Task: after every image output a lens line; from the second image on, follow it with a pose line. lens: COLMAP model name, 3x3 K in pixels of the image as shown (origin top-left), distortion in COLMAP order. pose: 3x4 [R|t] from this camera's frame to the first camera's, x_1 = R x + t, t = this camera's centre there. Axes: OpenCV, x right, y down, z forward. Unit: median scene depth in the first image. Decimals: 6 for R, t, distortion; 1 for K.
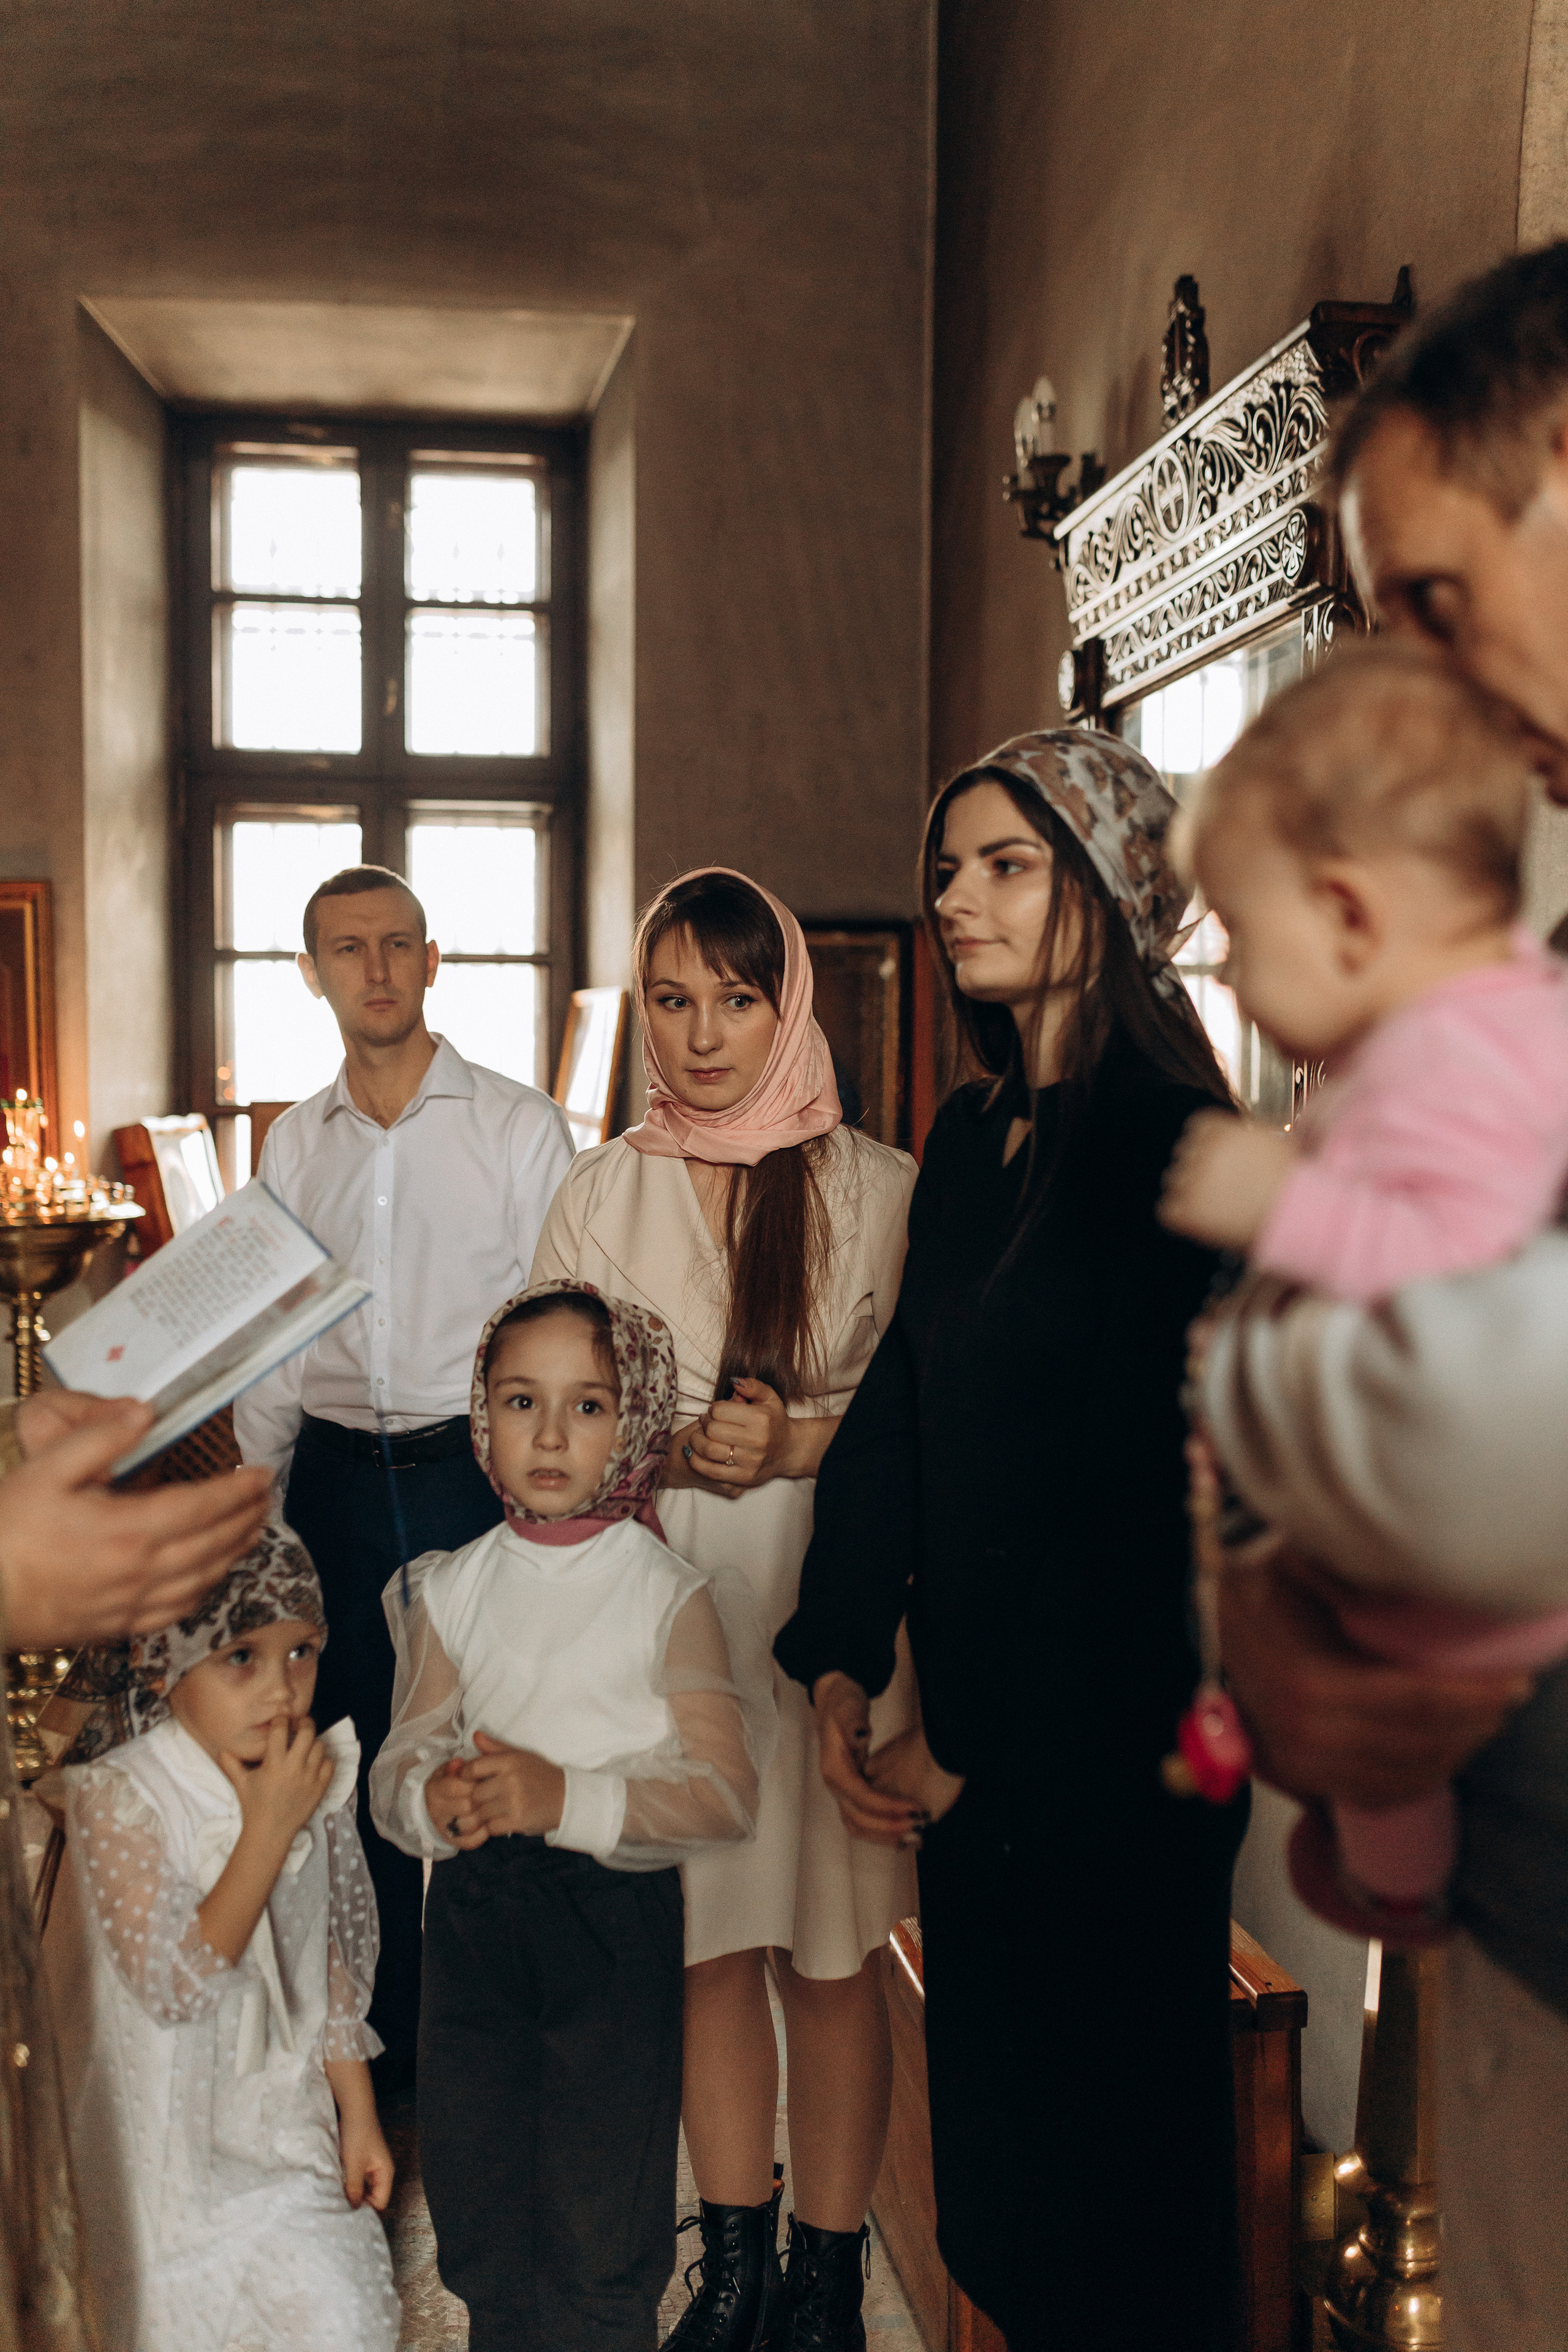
lens RADIAL K [[2299.5, 0, 759.8], [0, 2299.5, 1170.6], [0, 0, 1]] dist [0.021747, 0.000000]
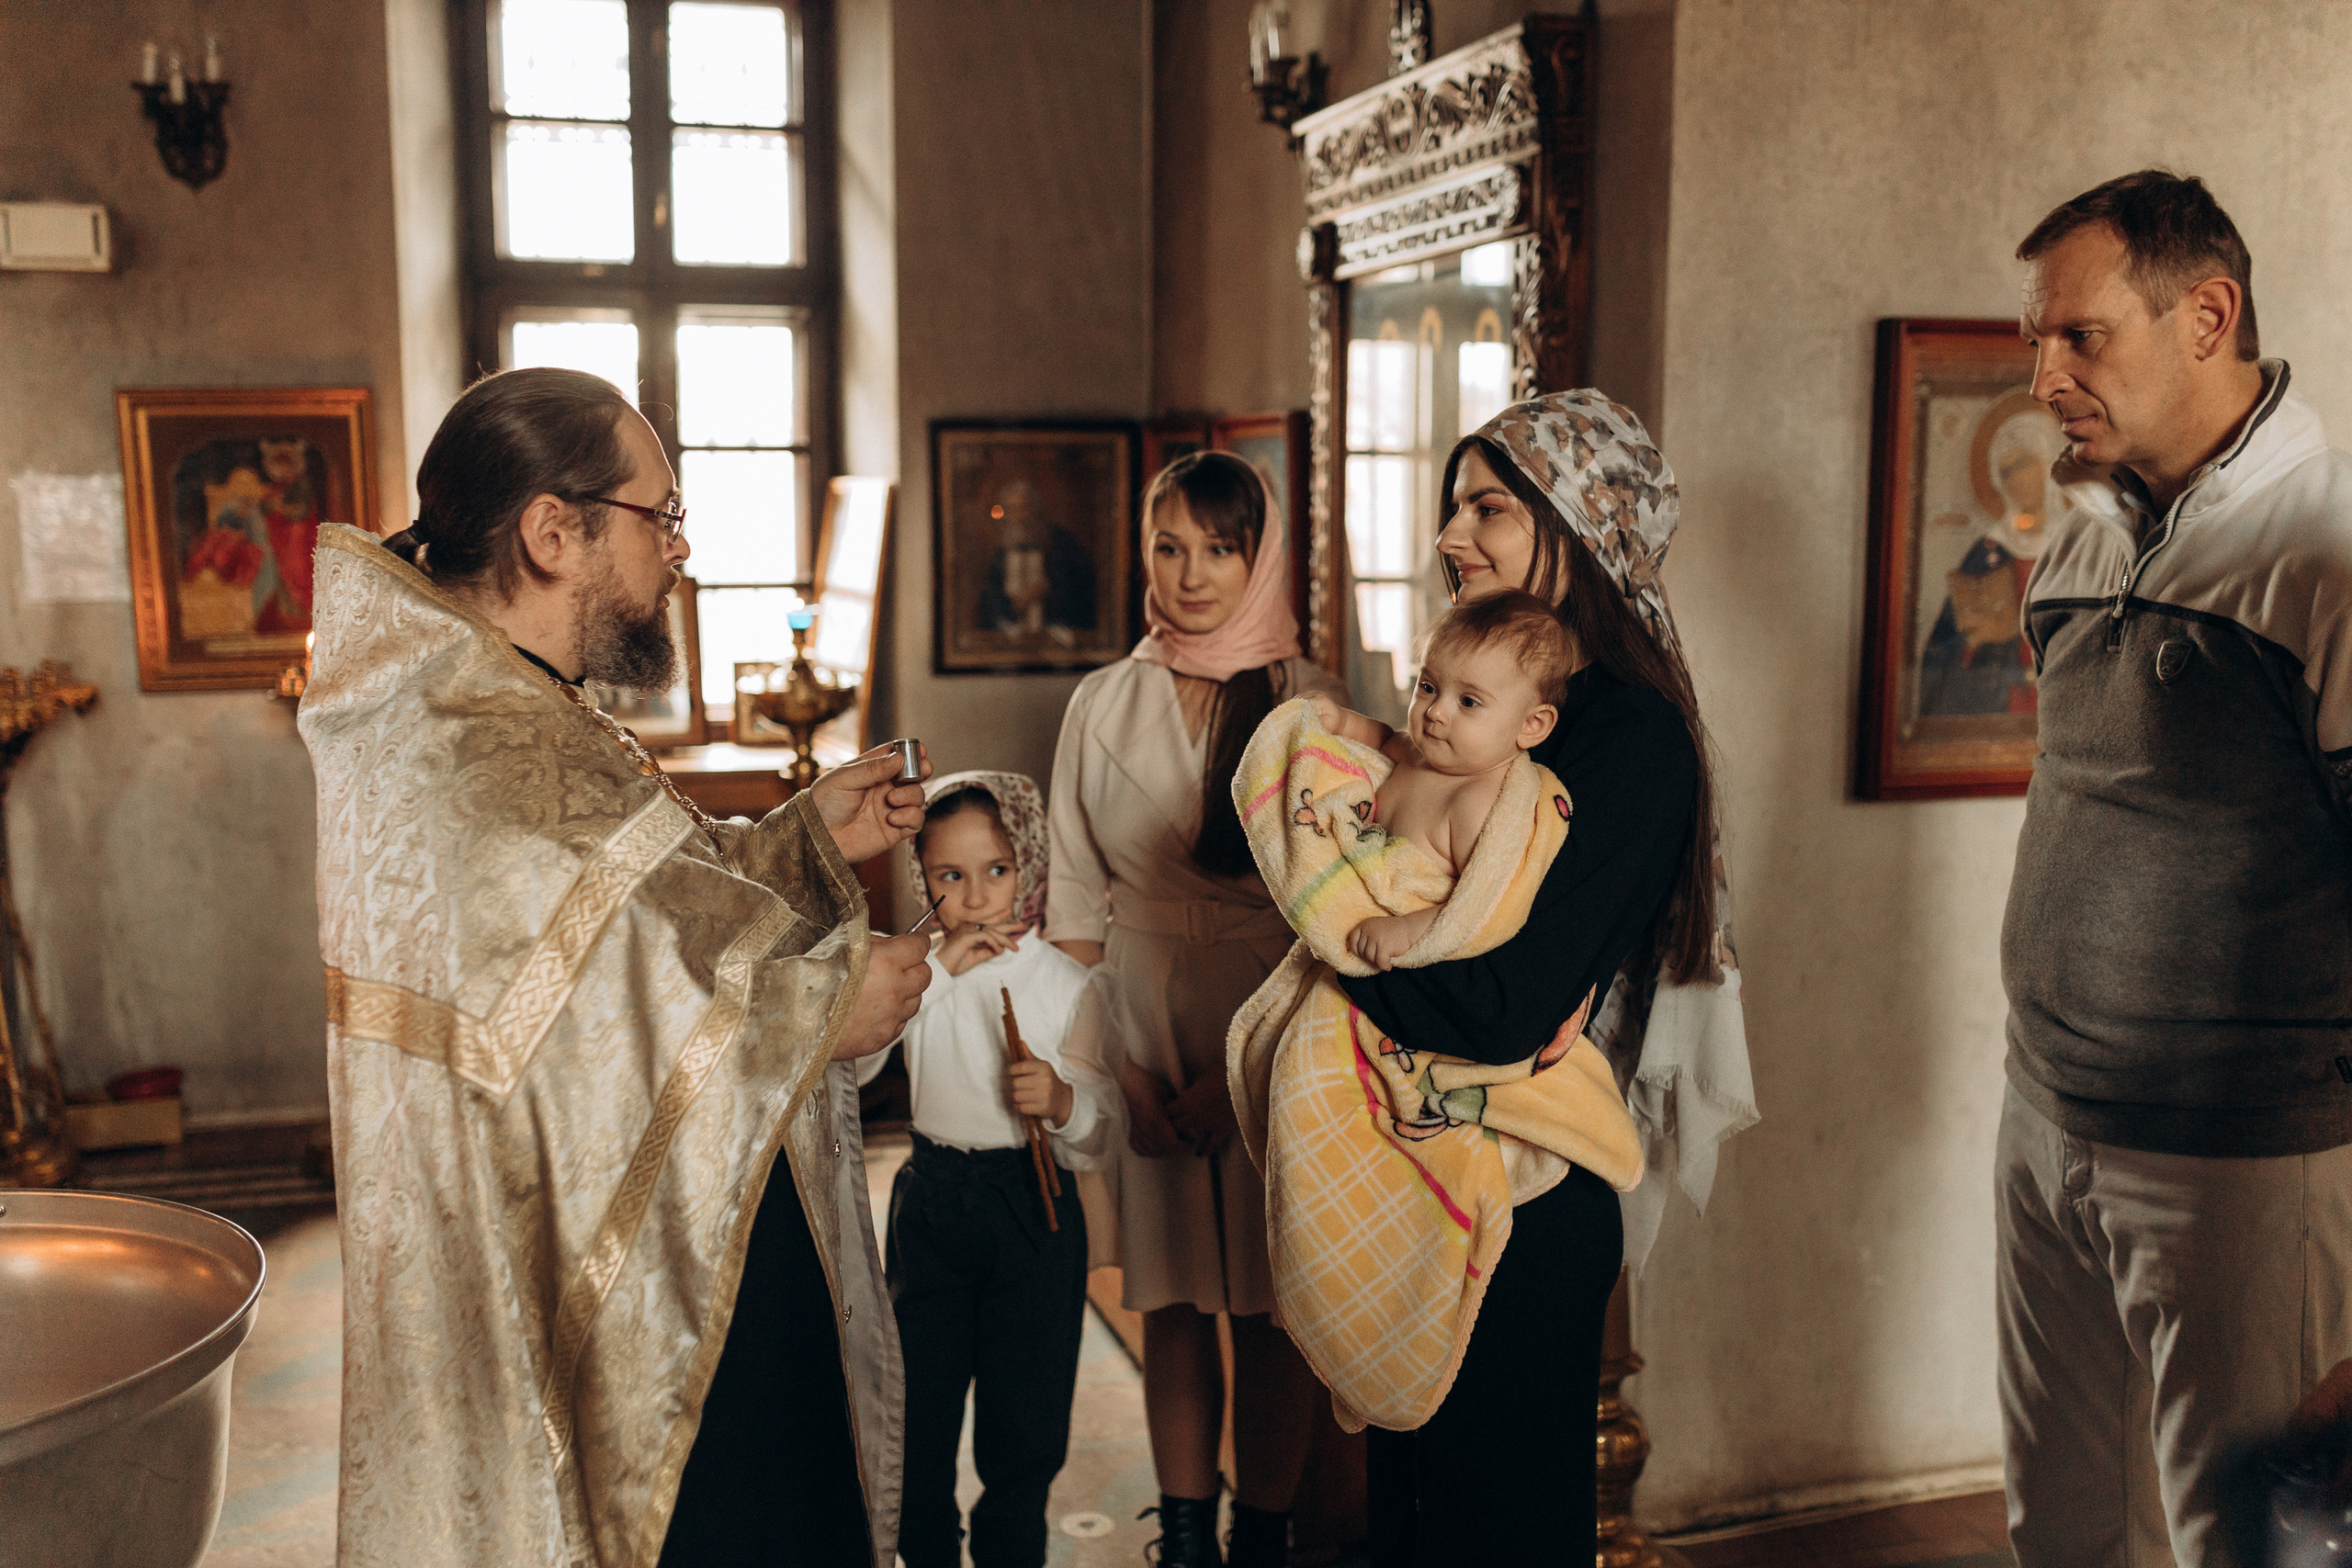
lens RADIAL K [[2299.3, 0, 1158.8], [0, 2299.3, 782.6], [0, 0, 1]] dist [0.021747, 0.000000]
pose [[0.992662, -0.019711, 0.119308, -0.100427], [0.009737, 0.996450, 0.083619, -0.038580], [-0.120533, -0.081844, 0.989330, -0.234699]]
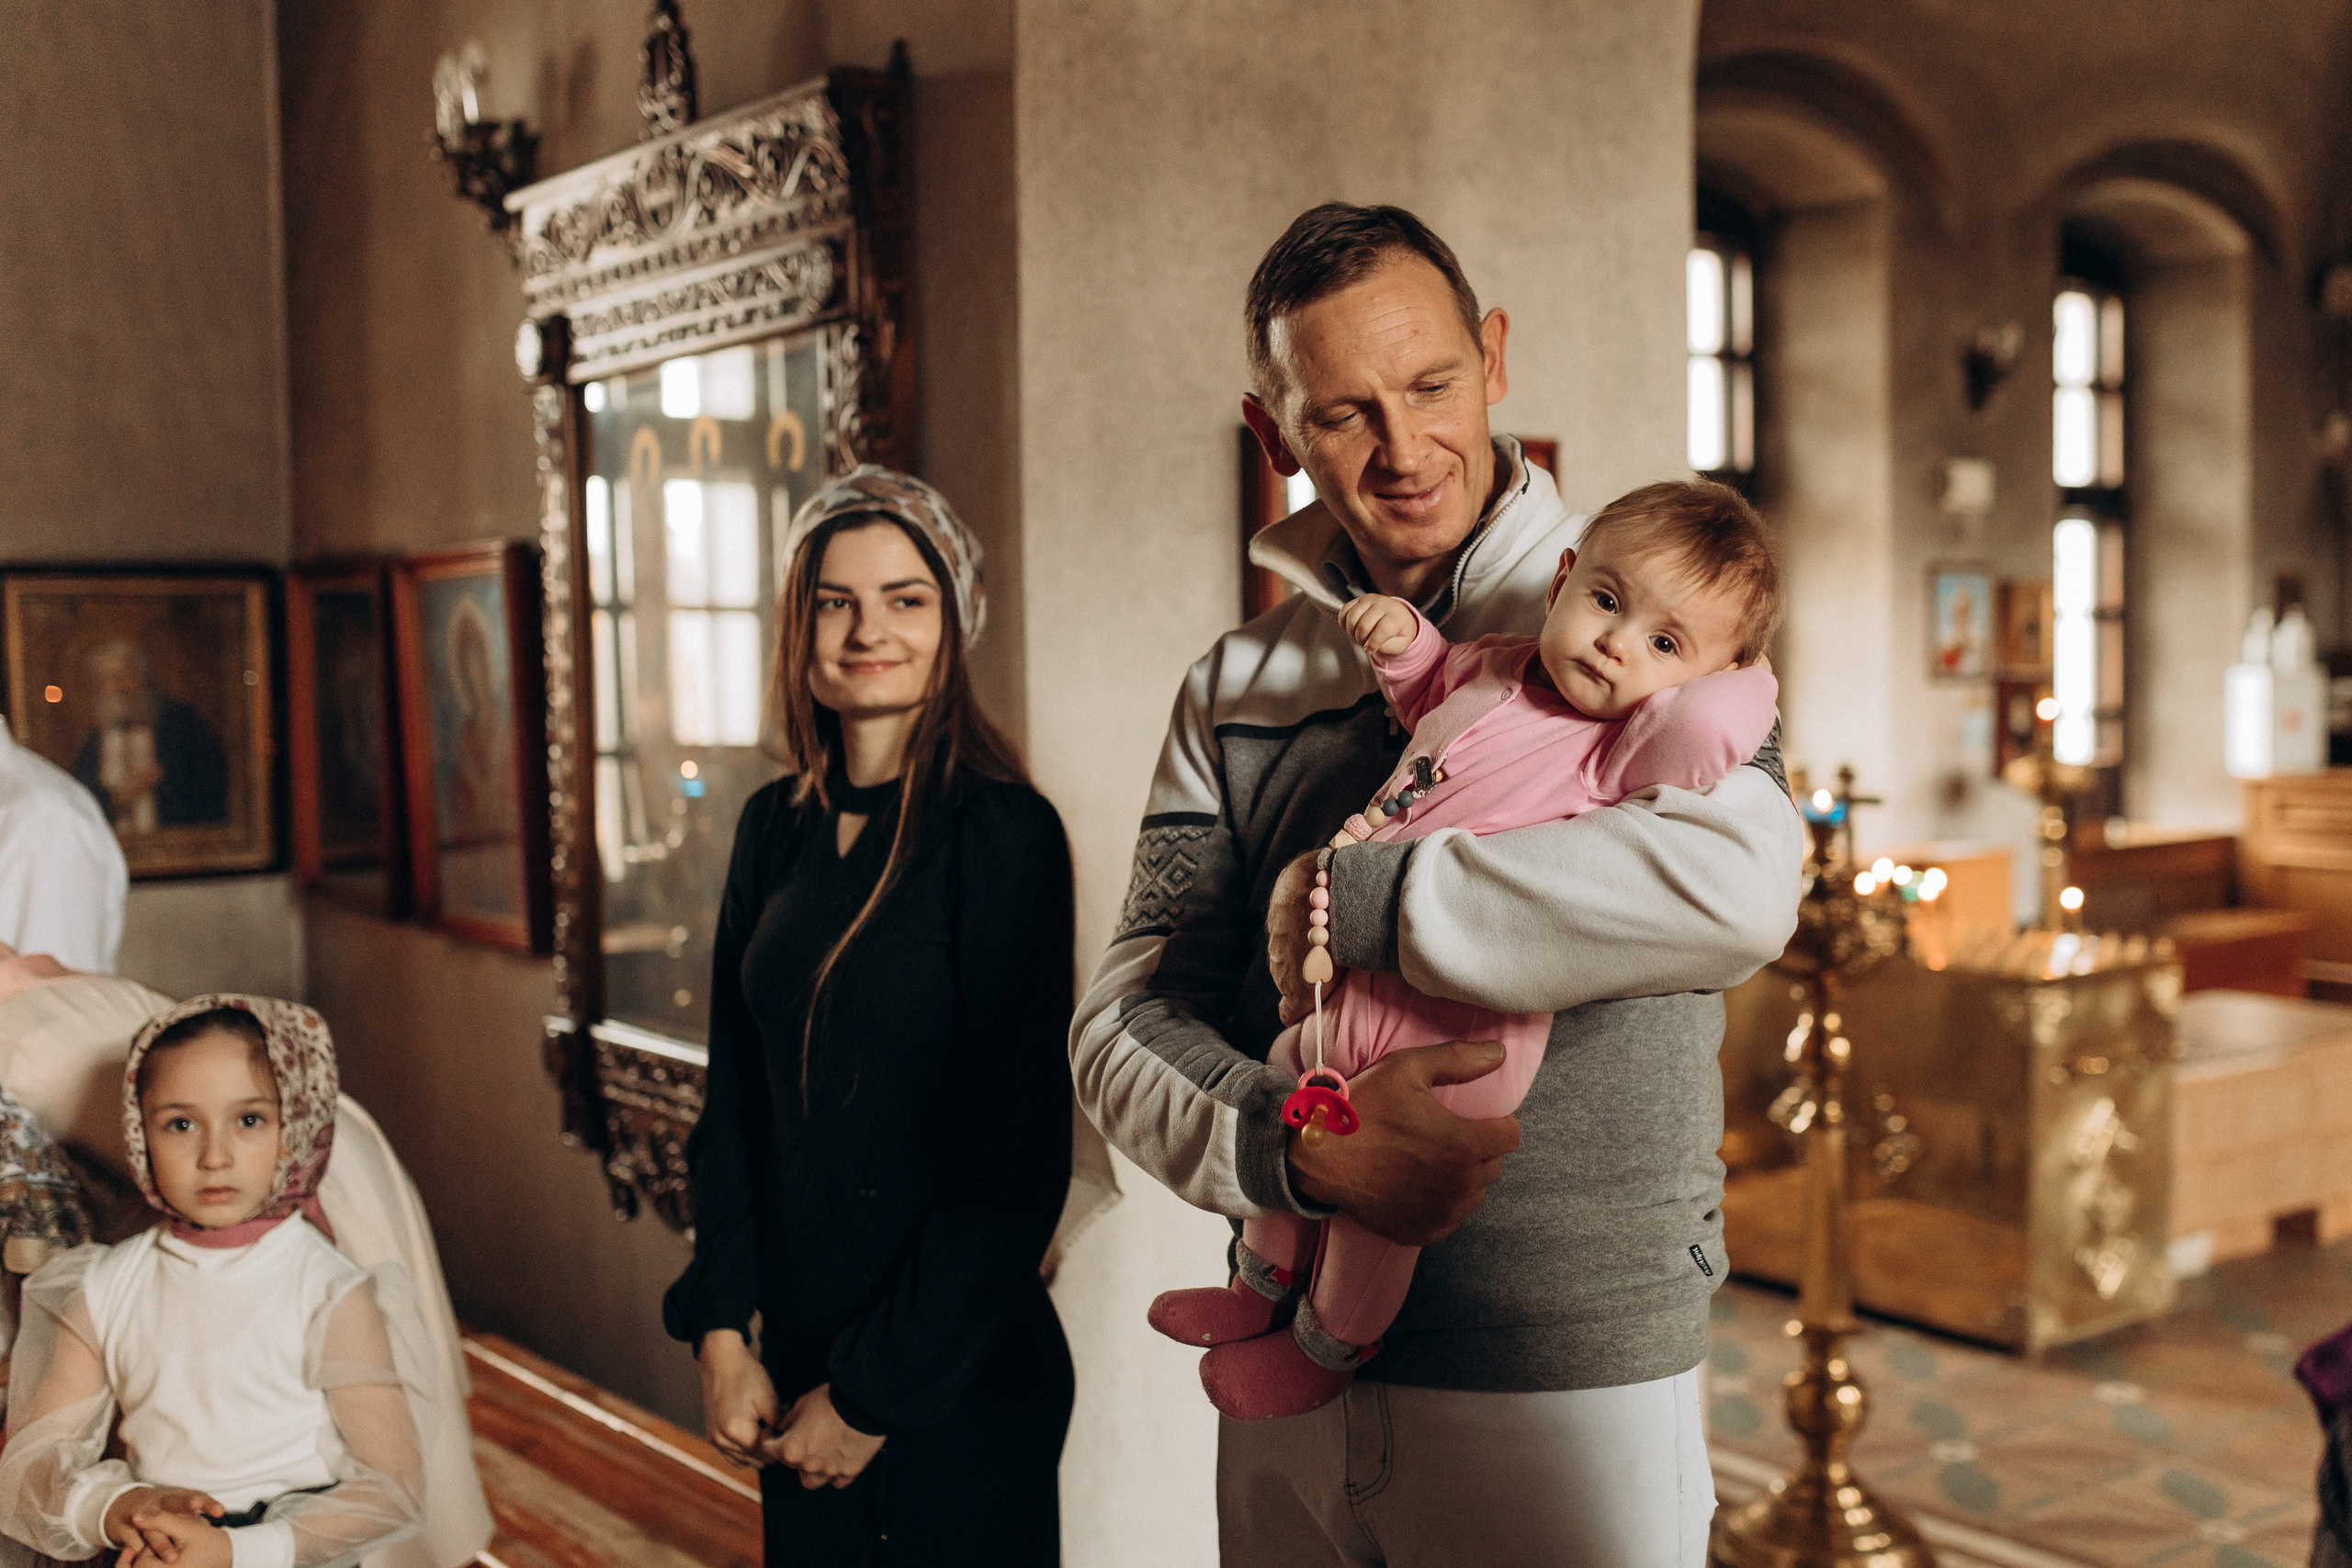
lens RADIAL K [[2492.0, 0, 1285.9], [0, 2492.0, 752.7], [0, 0, 1]] dist [0.012460, 0.000000]
pose [[0.862087, -0.041321, 0.505074, -0.148017], [0.046694, 0.998907, 0.002022, -0.025545], [-0.504605, 0.021841, 0.863074, -0.113508]]
